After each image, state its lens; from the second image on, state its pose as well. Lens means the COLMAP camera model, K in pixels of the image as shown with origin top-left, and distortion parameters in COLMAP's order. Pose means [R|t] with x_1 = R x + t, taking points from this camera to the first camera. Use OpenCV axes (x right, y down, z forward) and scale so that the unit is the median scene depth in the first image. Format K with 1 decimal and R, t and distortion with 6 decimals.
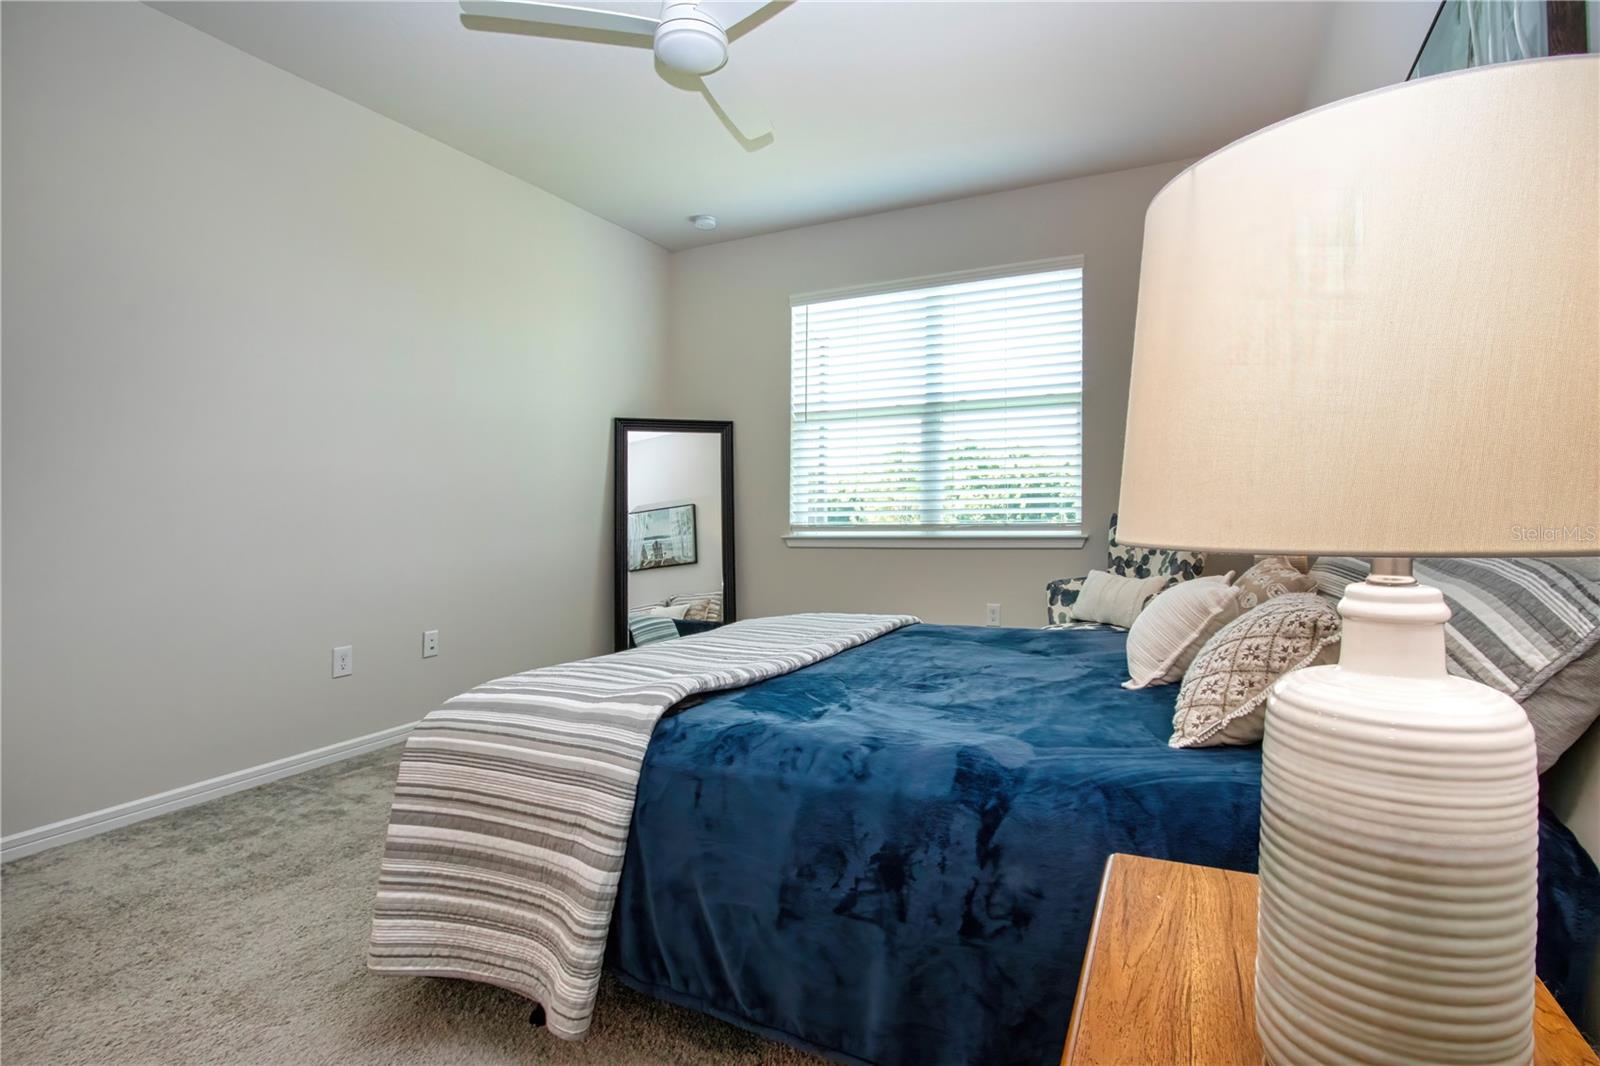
lens RADIAL K [[772.1, 0, 889.0], [0, 772.1, 508.4], [0, 0, 1]] dist [-0.017379, 0.002192]
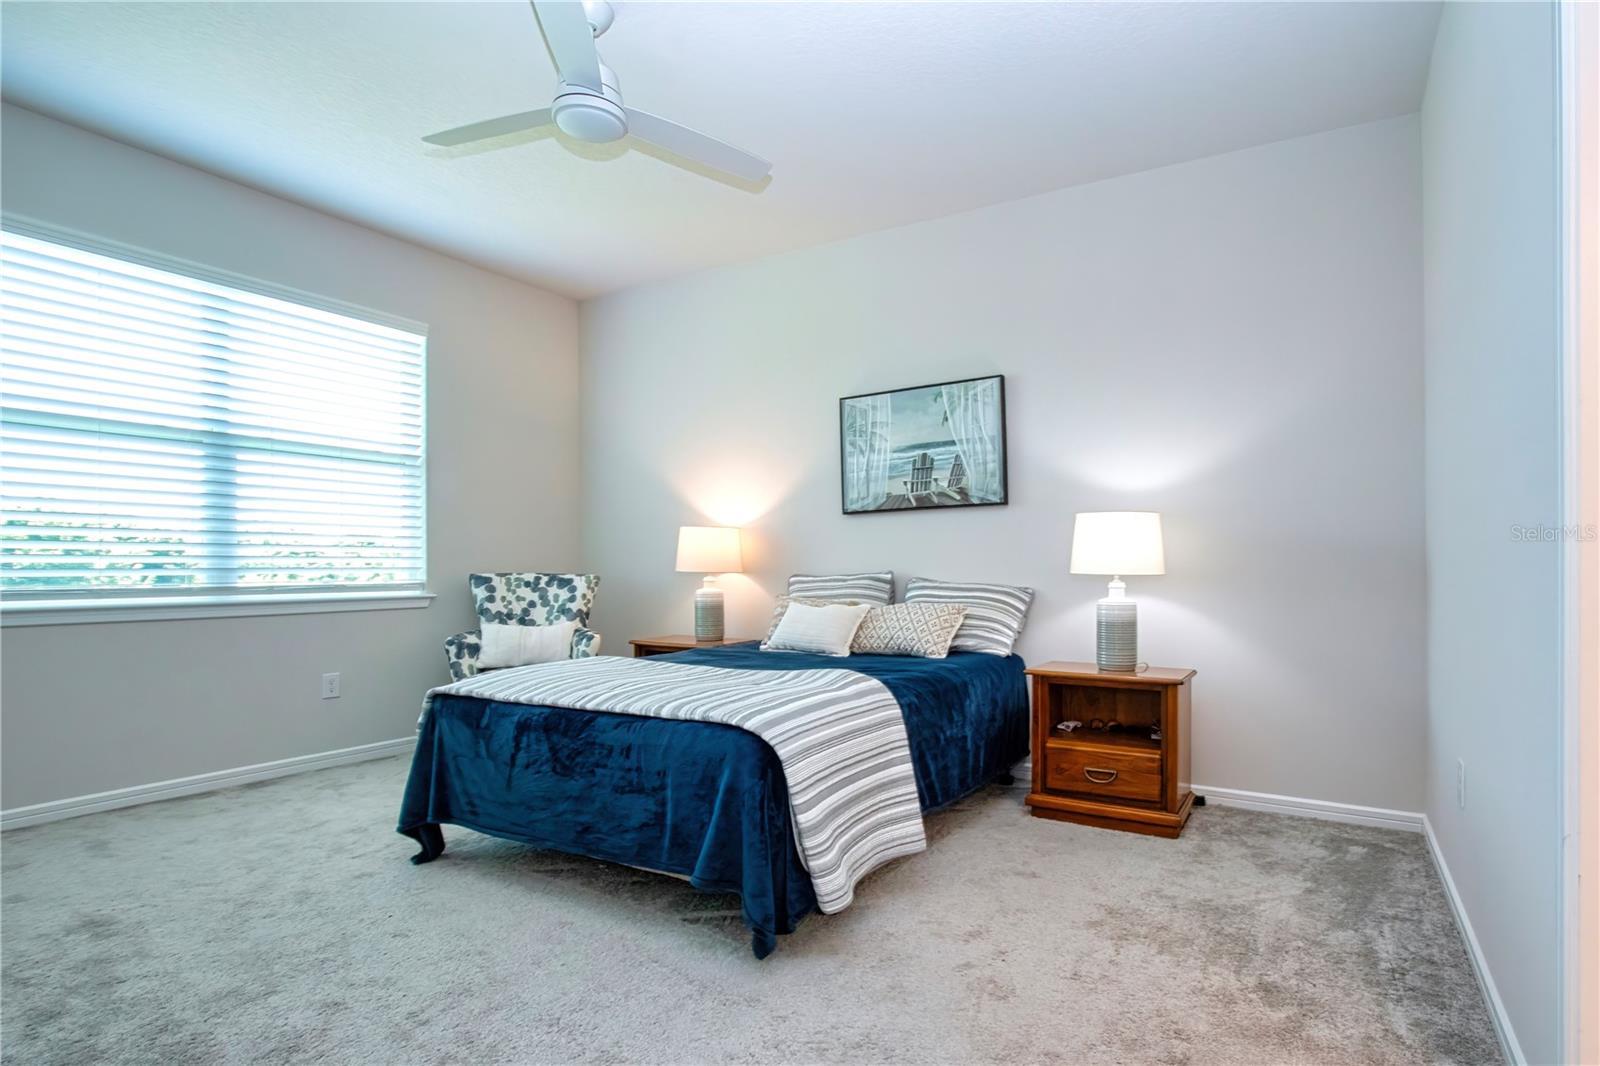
lens RADIAL K [[772.1, 0, 875.0], [0, 772.1, 576.0], [0, 0, 1]] dist [-0.017379, 0.002192]
pose [[0.130392, 0.002833, 0.991459, -1.018919], [-0.003934, 0.999990, -0.002340, 0.014268], [-0.991455, -0.003595, 0.130401, 0.389407]]
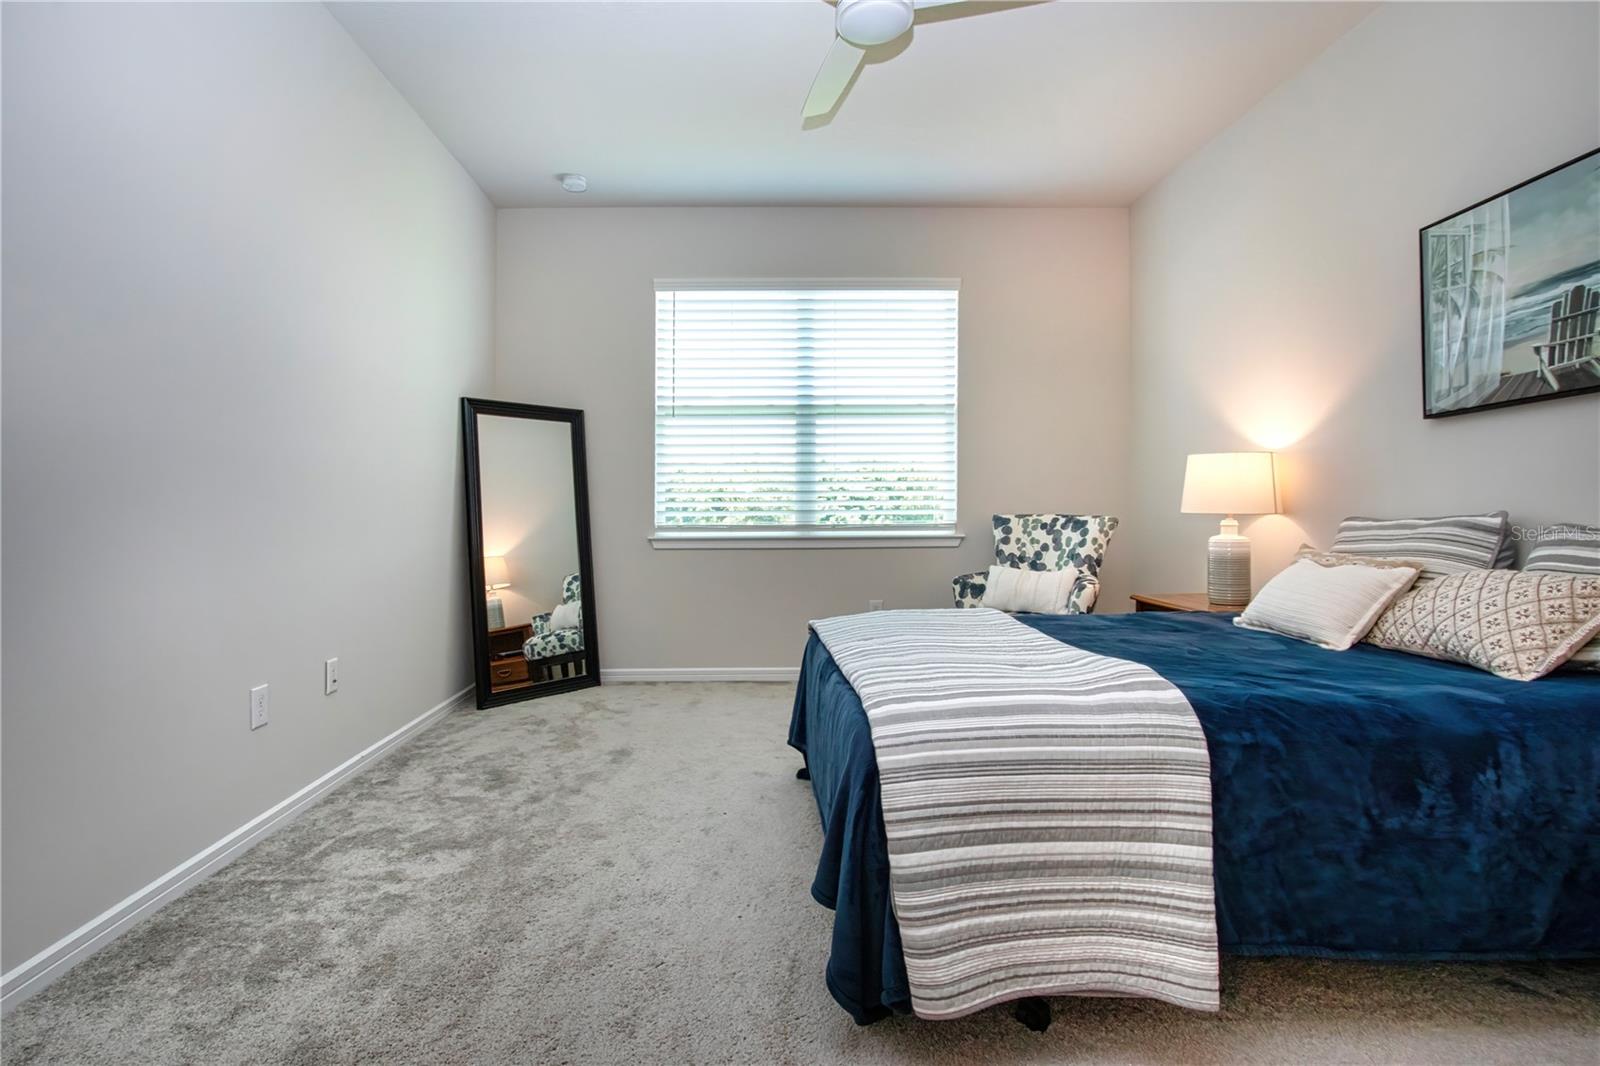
lens RADIAL K [[772.1, 0, 792.9], [0, 772.1, 527.5], [0, 0, 1]] dist [-0.017379, 0.002192]
pose [[0.912799, 0.000885, 0.408407, -0.606092], [-0.008692, 0.999813, 0.017260, 0.010948], [-0.408316, -0.019305, 0.912637, 0.132310]]
